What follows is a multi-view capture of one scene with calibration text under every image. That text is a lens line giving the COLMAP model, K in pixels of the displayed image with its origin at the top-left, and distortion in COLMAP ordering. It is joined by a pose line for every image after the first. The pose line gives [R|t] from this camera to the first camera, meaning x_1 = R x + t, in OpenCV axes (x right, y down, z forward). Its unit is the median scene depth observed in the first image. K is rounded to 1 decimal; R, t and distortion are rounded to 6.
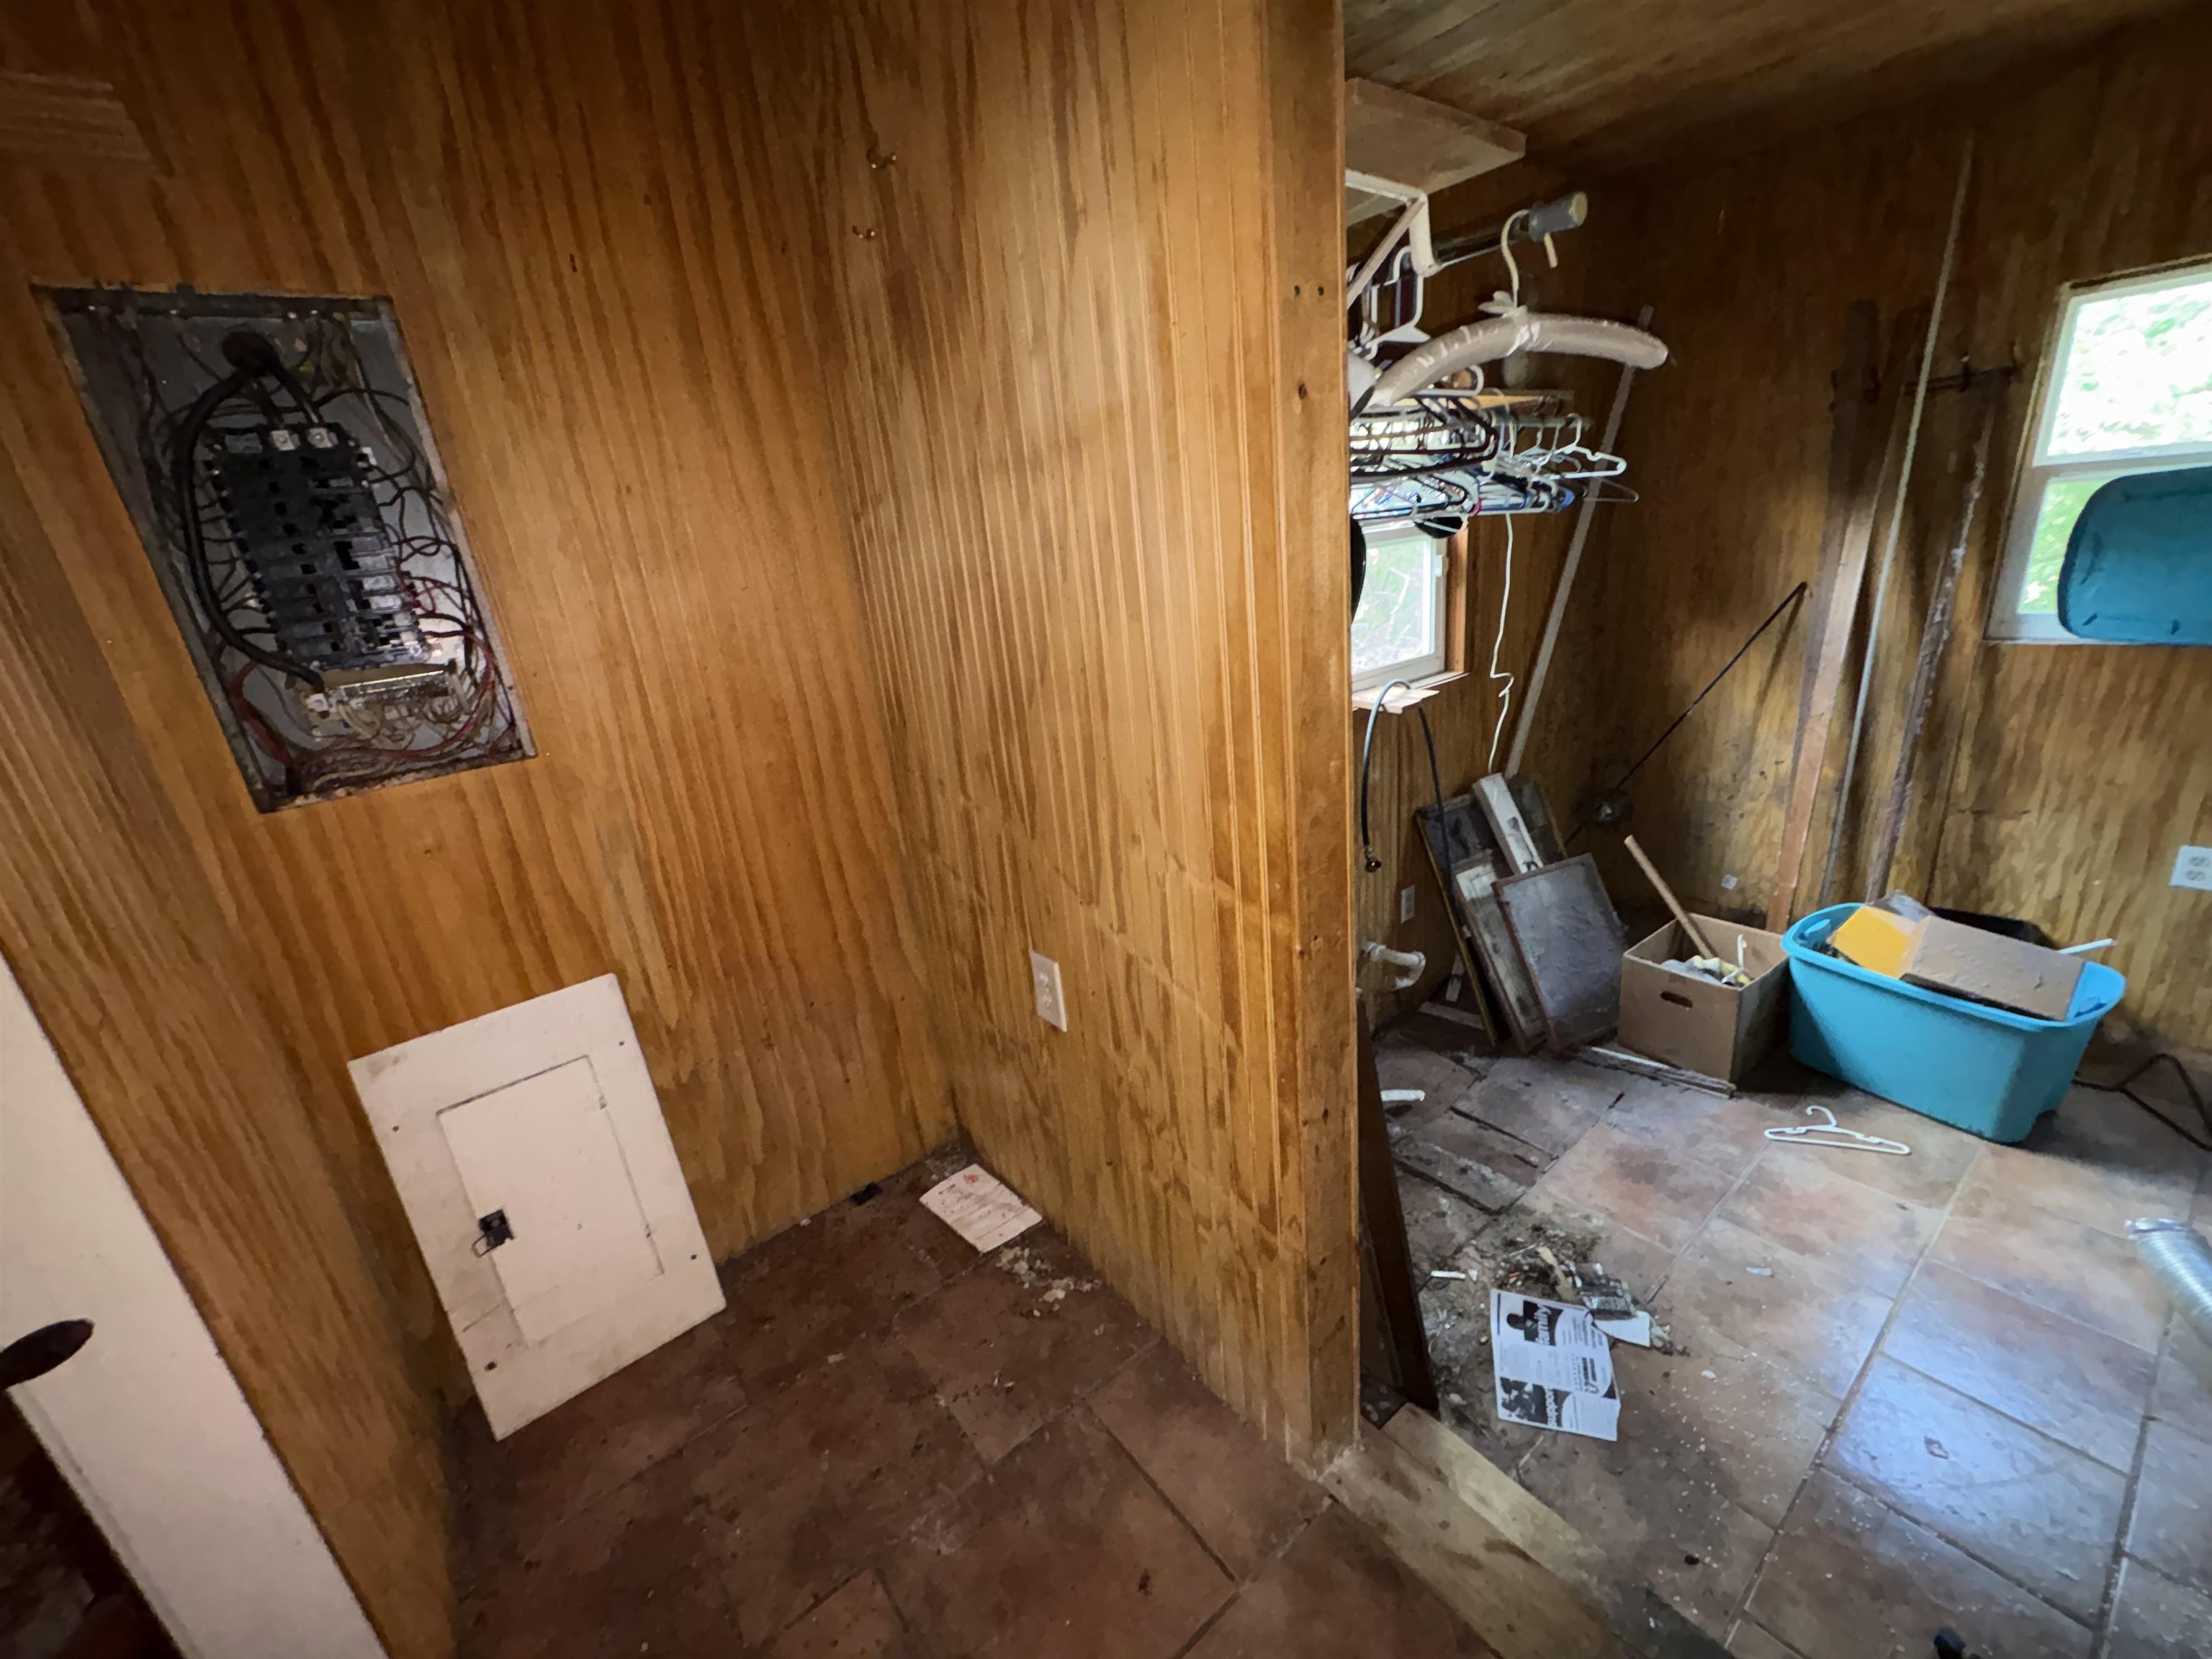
lens RADIAL K [[885.9, 0, 1103.9], [0, 885.9, 824.4], [0, 0, 1]] dist [0.002936, -0.000058]
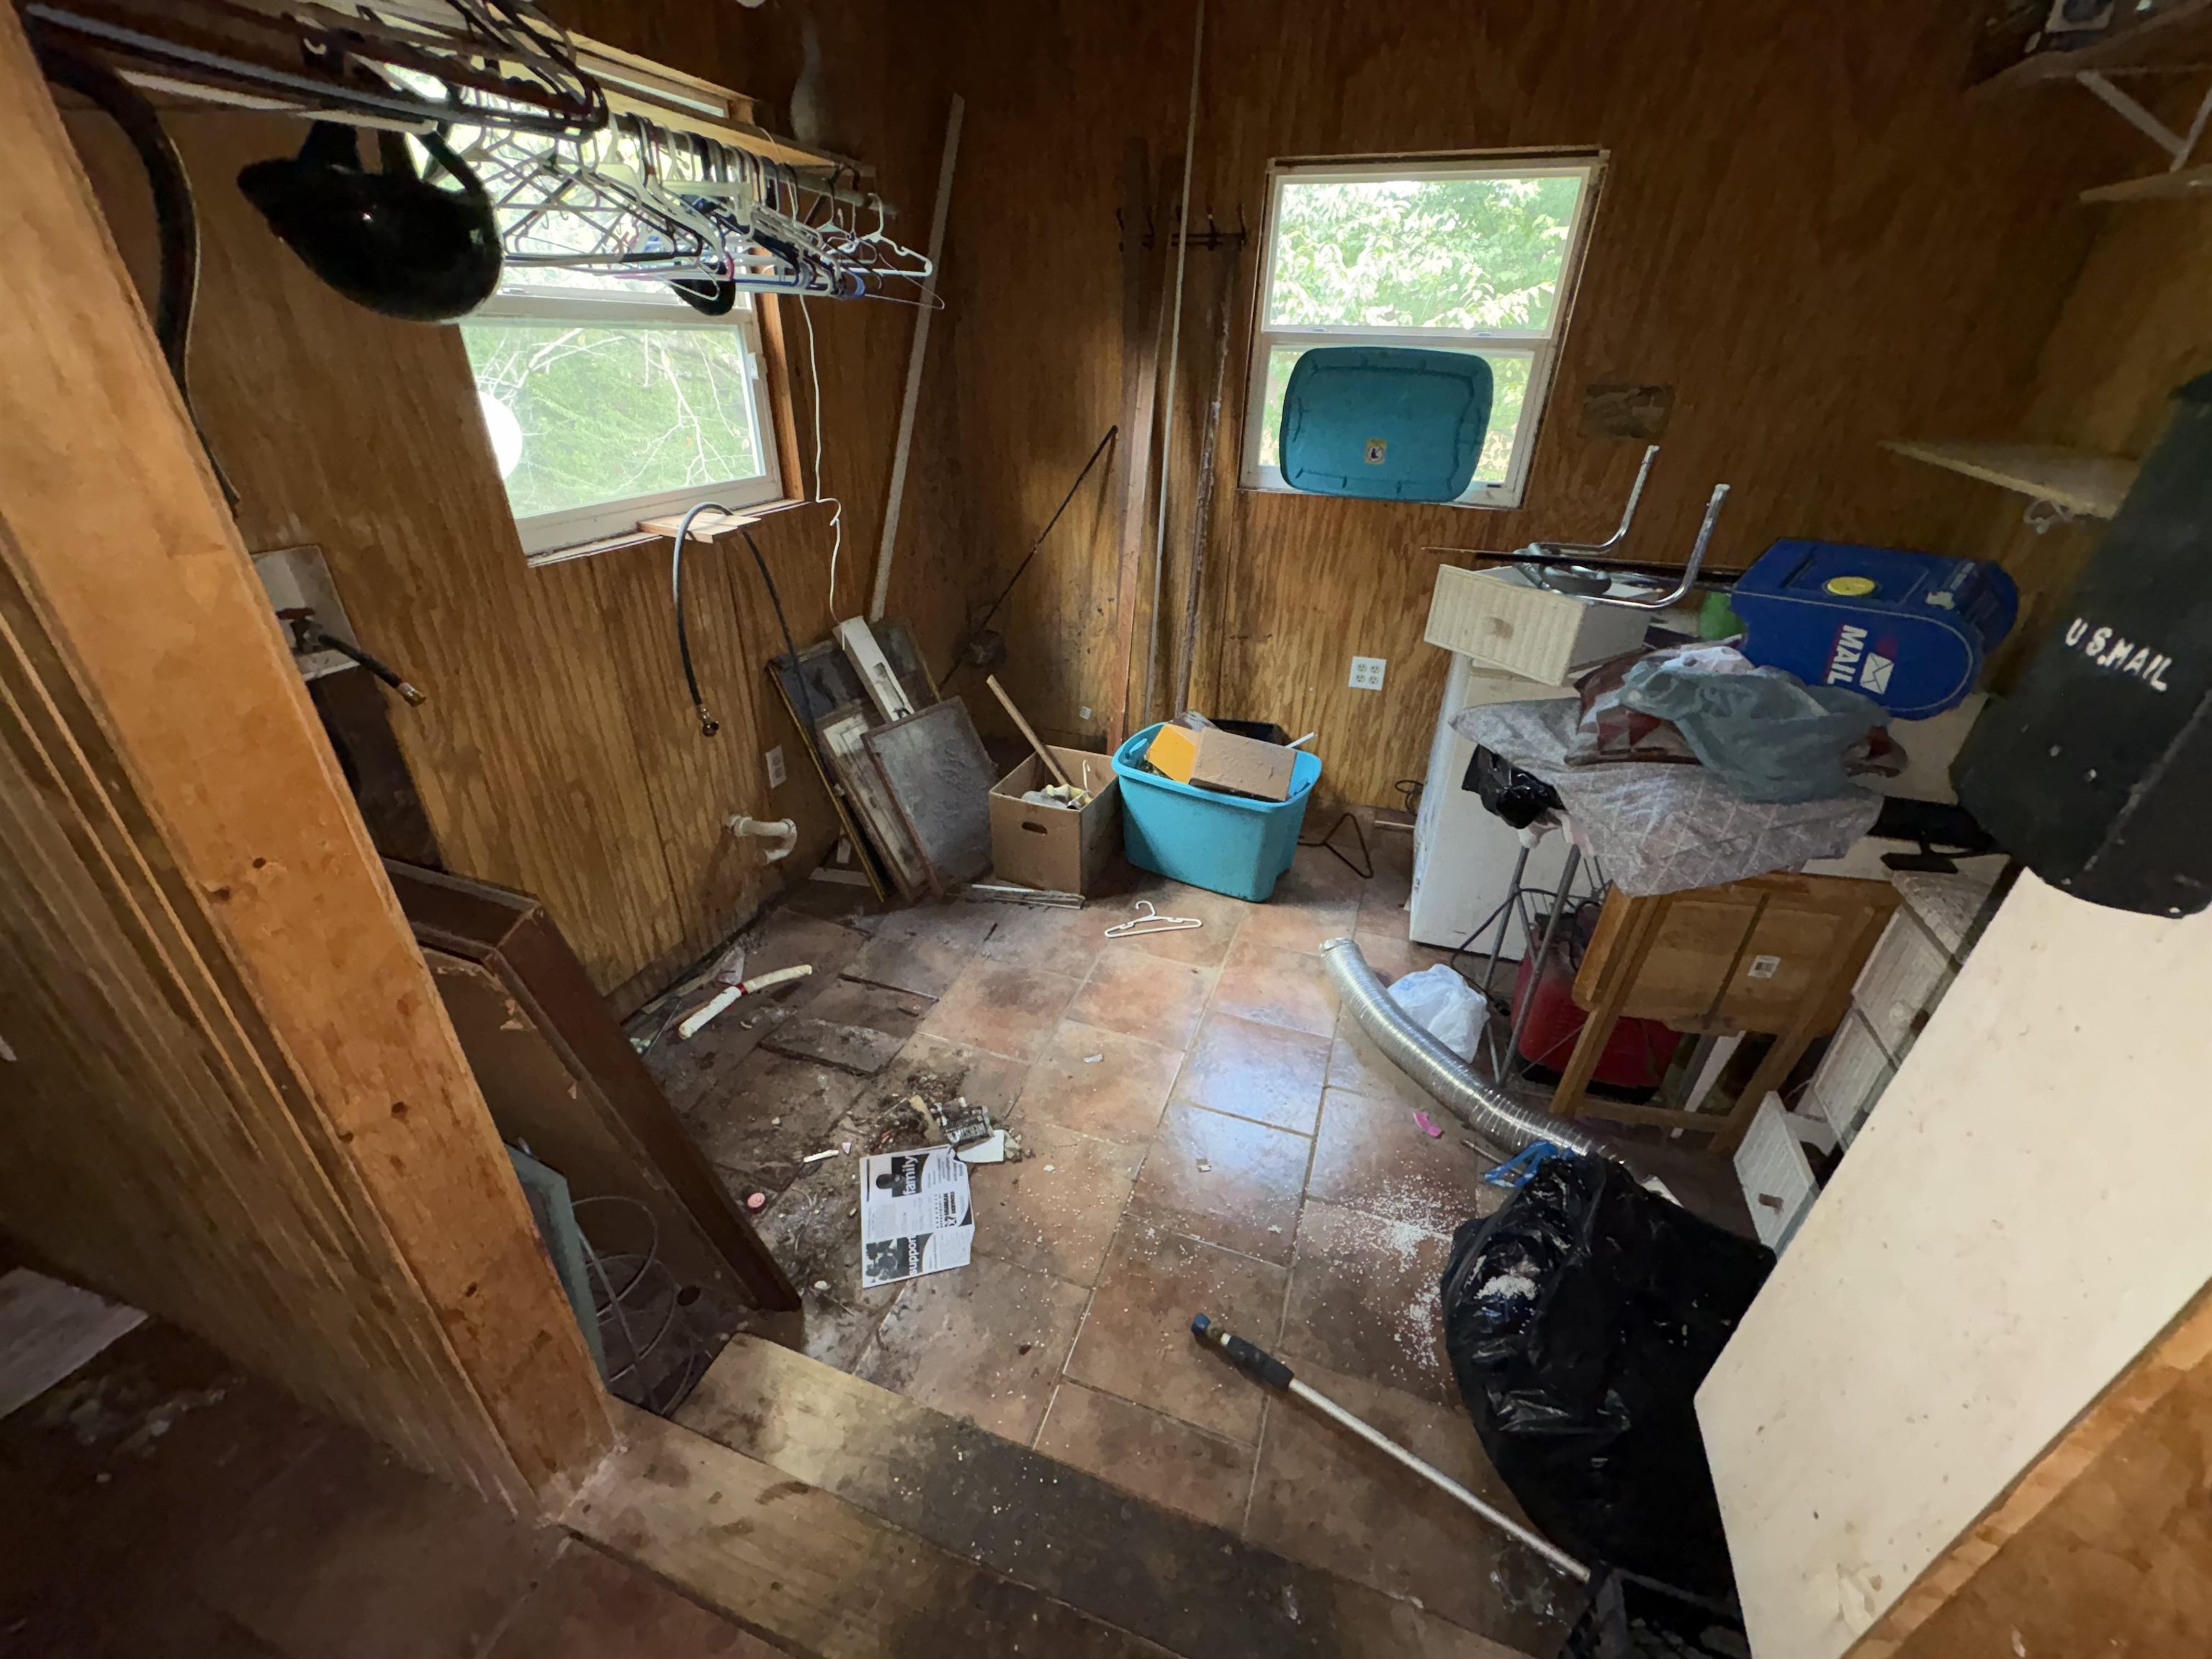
lens RADIAL K [[885.9, 0, 1104.6], [0, 885.9, 823.0], [0, 0, 1]] dist [0.002936, -0.000058]
pose [[0.835953, -0.150102, 0.527875, 0.162591], [0.067053, 0.982598, 0.173217, 0.013716], [-0.544689, -0.109406, 0.831471, 0.074867]]
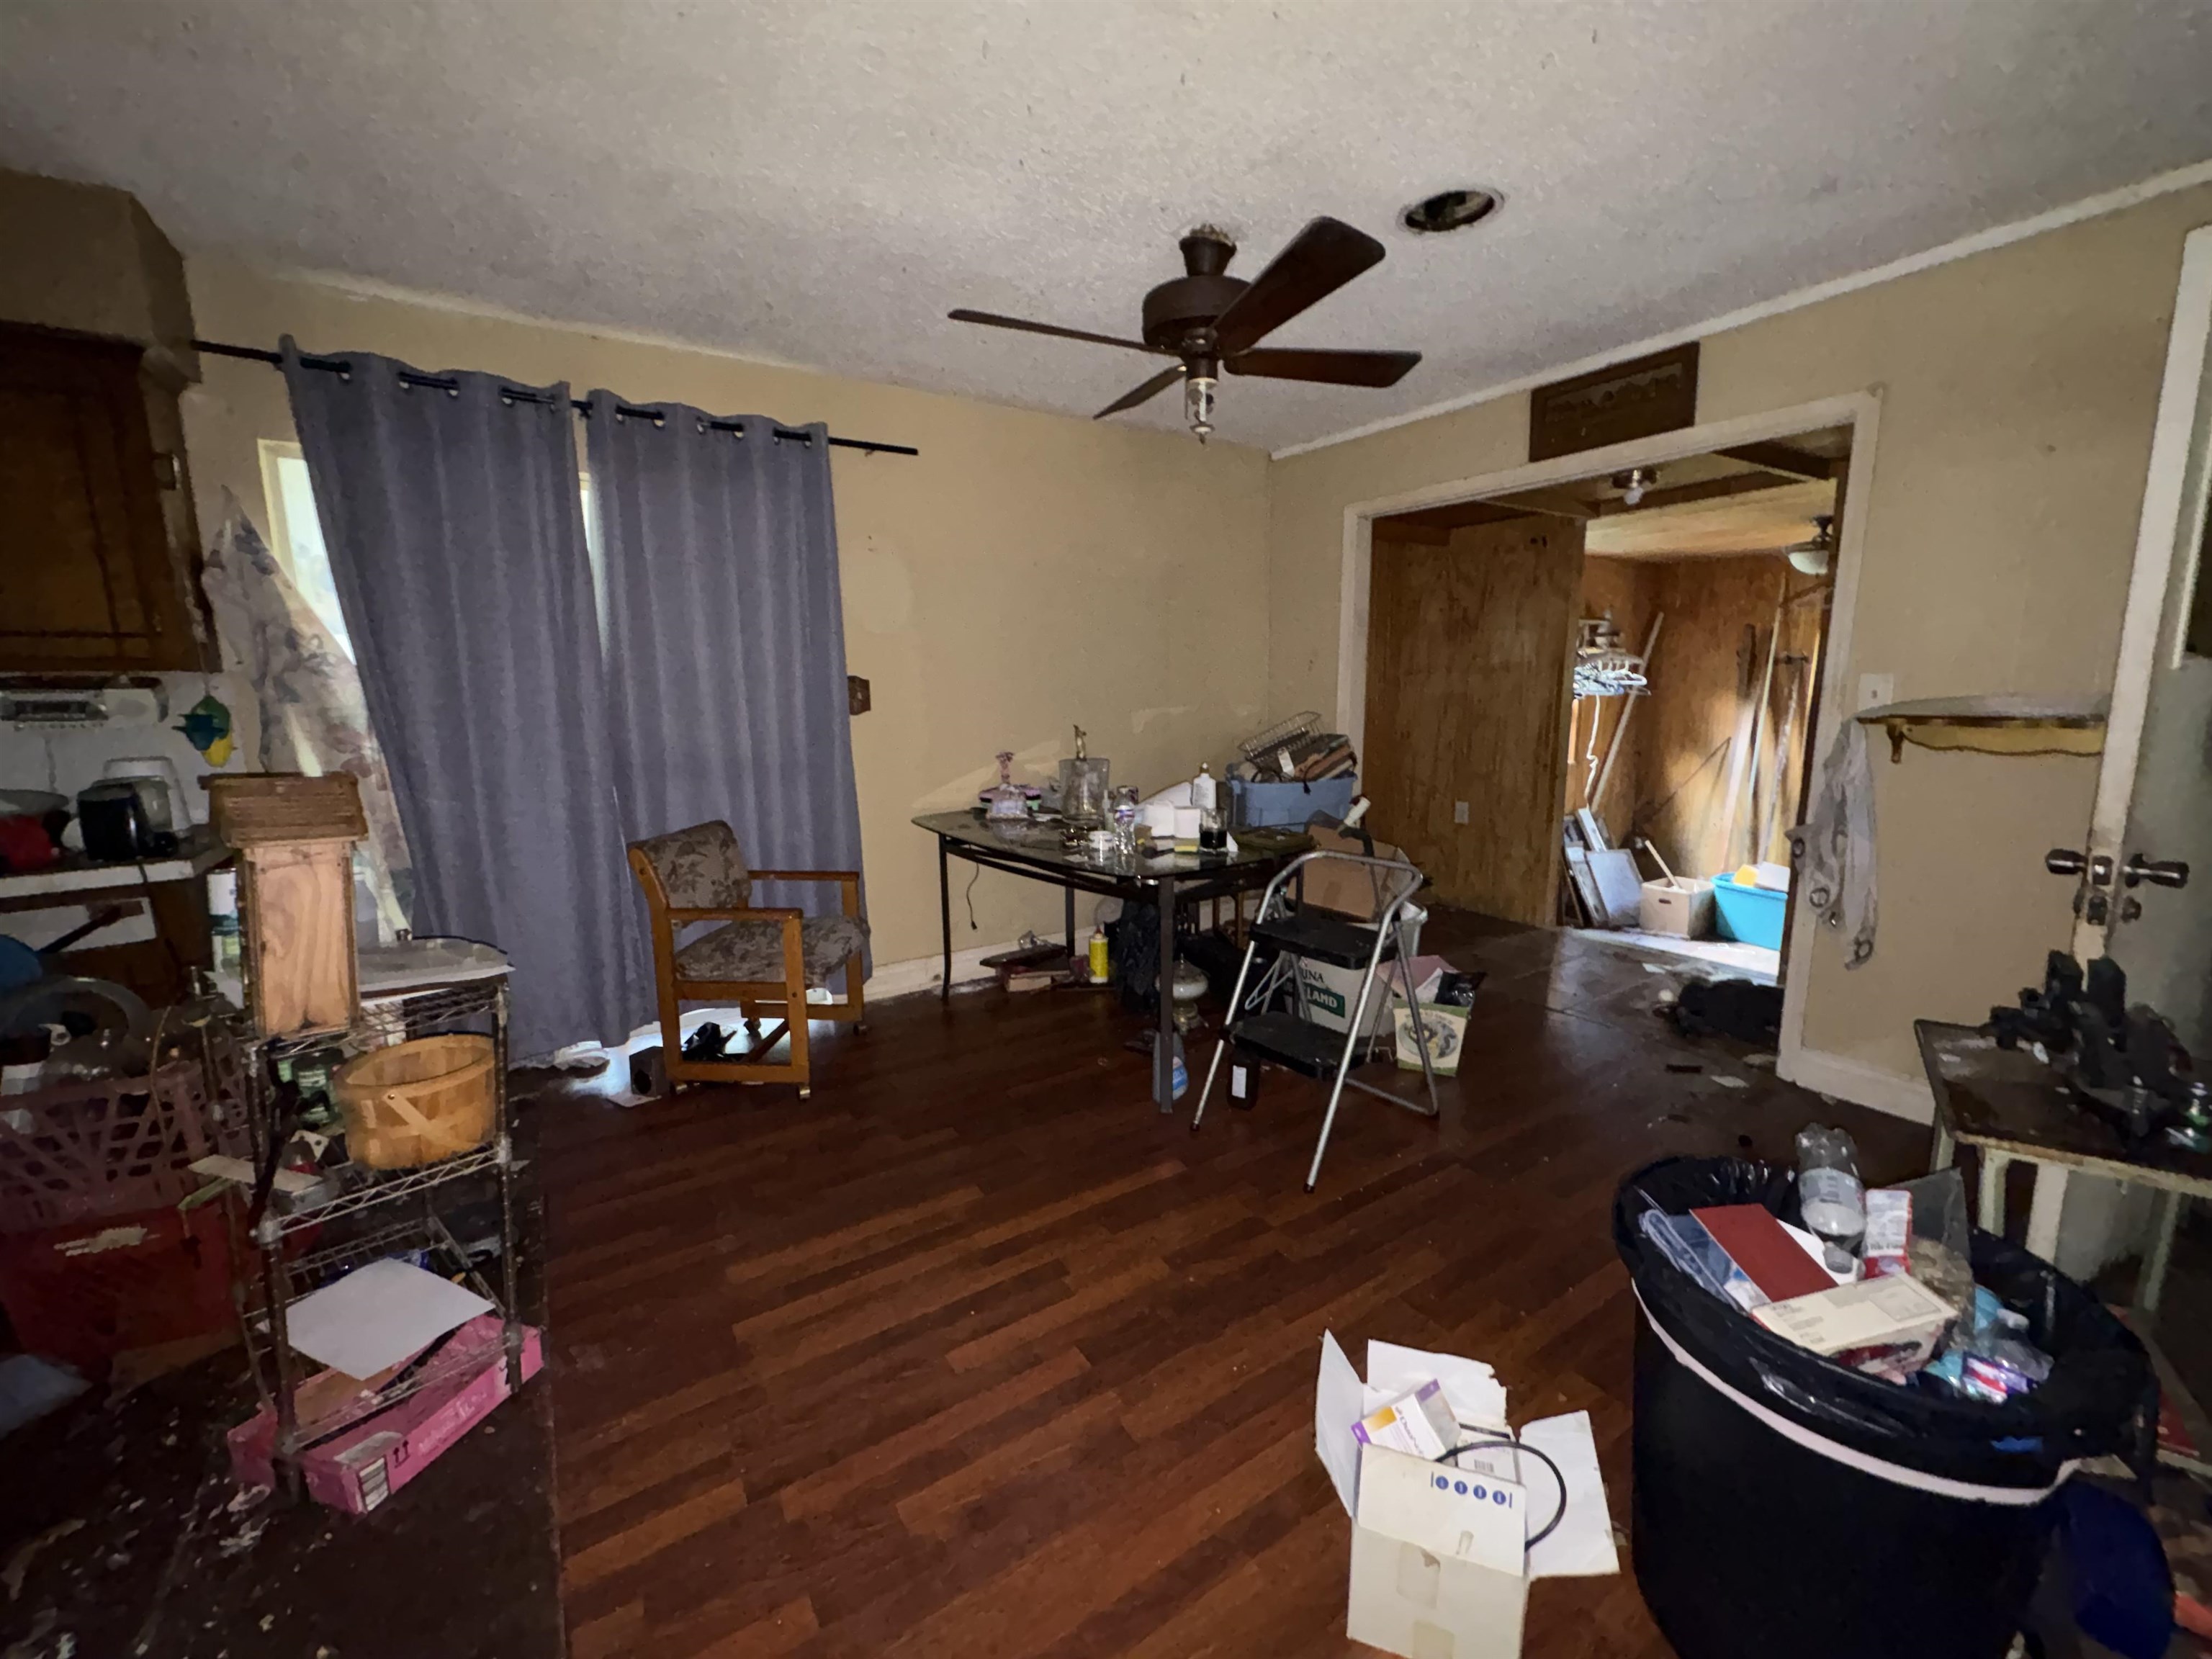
lens RADIAL K [[885.9, 0, 1103.2], [0, 885.9, 839.5], [0, 0, 1]] dist [0.002936, -0.000058]
pose [[0.992856, 0.103572, -0.059247, -0.723951], [-0.111042, 0.983751, -0.141084, 0.549399], [0.043672, 0.146654, 0.988223, -1.443769]]
